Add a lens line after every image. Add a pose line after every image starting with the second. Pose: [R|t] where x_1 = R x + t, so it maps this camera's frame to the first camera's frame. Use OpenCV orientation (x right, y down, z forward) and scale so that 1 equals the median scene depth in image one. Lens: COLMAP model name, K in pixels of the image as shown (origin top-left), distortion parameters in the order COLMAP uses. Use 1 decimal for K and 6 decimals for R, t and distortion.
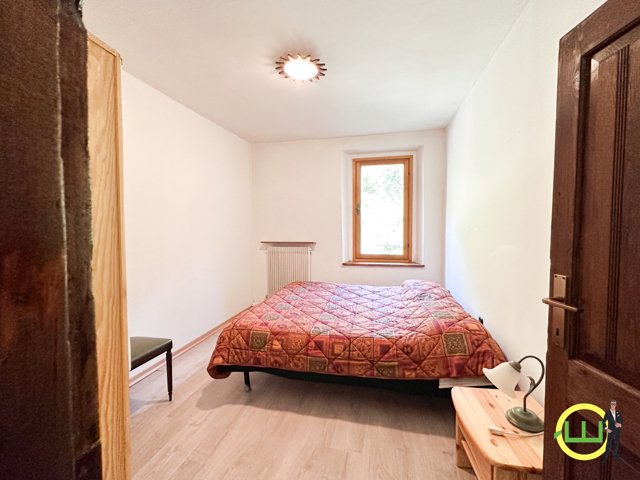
lens RADIAL K [[257.9, 0, 311.7], [0, 257.9, 239.1], [0, 0, 1]] dist [-0.000702, -0.000109]
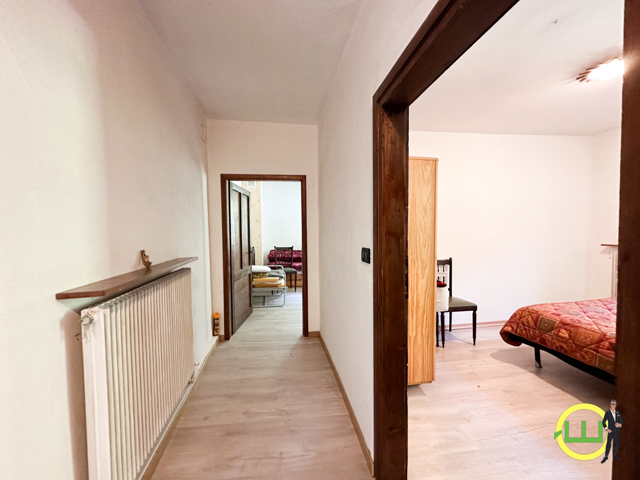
lens RADIAL K [[257.9, 0, 311.7], [0, 257.9, 239.1], [0, 0, 1]] dist [-0.000702, -0.000109]
pose [[0.347201, 0.029044, -0.937341, 0.512486], [-0.030421, 0.999343, 0.019698, 0.010777], [0.937297, 0.021675, 0.347856, -0.421591]]
